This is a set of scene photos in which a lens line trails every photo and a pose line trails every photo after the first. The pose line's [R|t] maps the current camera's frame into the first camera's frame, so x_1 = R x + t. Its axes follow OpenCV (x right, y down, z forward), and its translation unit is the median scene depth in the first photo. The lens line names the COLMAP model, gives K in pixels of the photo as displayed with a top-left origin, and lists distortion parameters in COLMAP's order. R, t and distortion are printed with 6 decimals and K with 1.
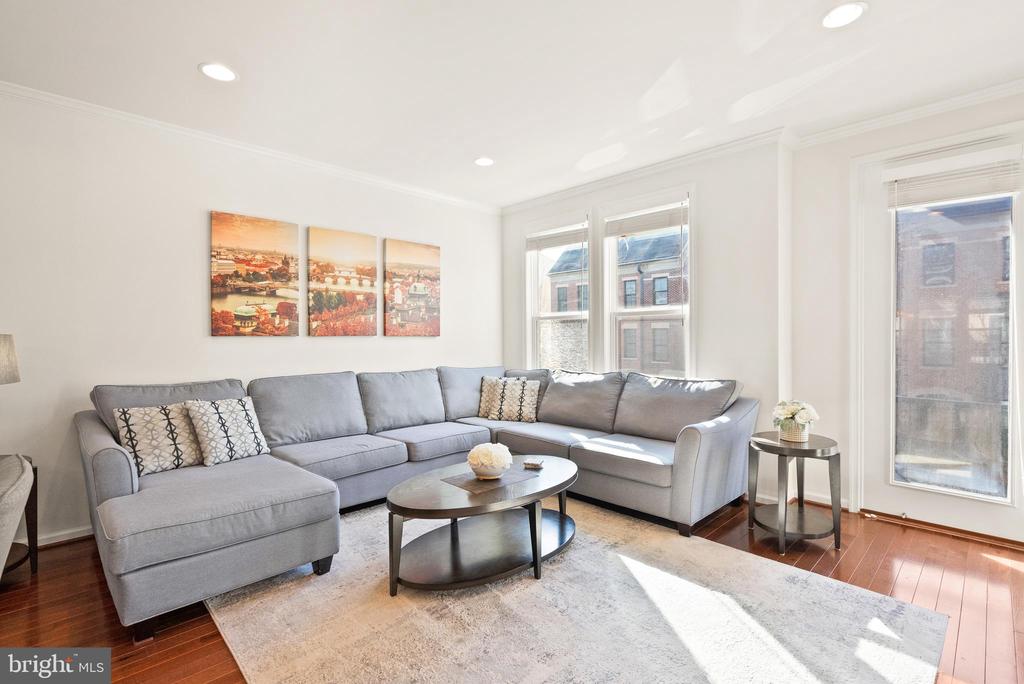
lens RADIAL K [[469.4, 0, 512.0], [0, 469.4, 342.0], [0, 0, 1]] dist [-0.000294, 0.000190]
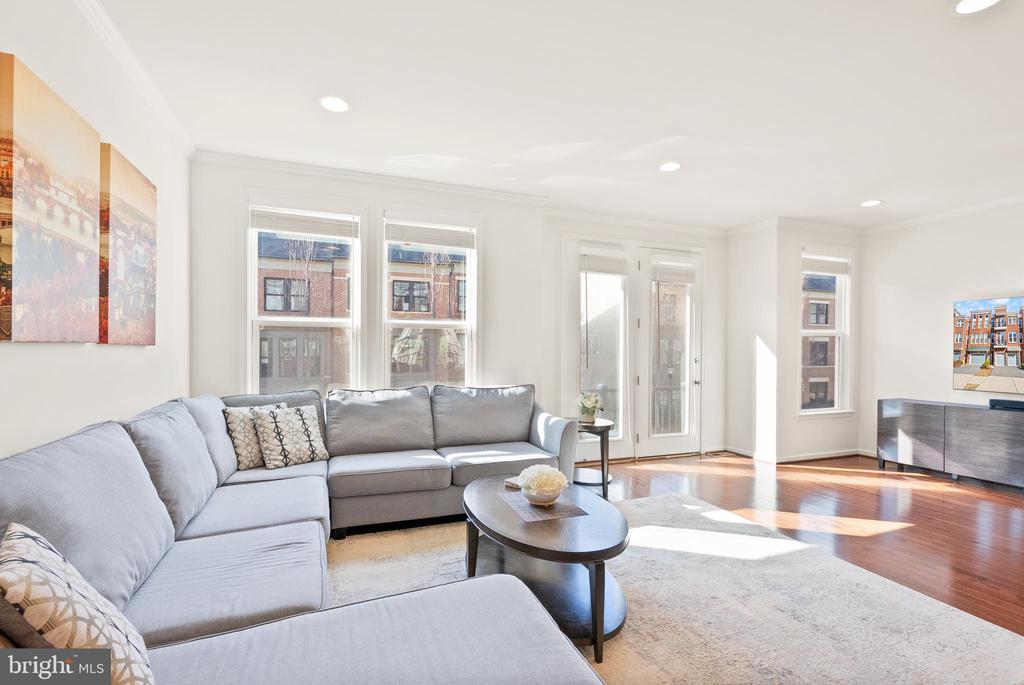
lens RADIAL K [[473.3, 0, 514.3], [0, 473.3, 351.3], [0, 0, 1]] dist [-0.001071, 0.000049]
pose [[0.387634, 0.003743, 0.921806, -0.604916], [0.003513, 0.999979, -0.005537, -0.000544], [-0.921807, 0.005384, 0.387613, 0.454910]]
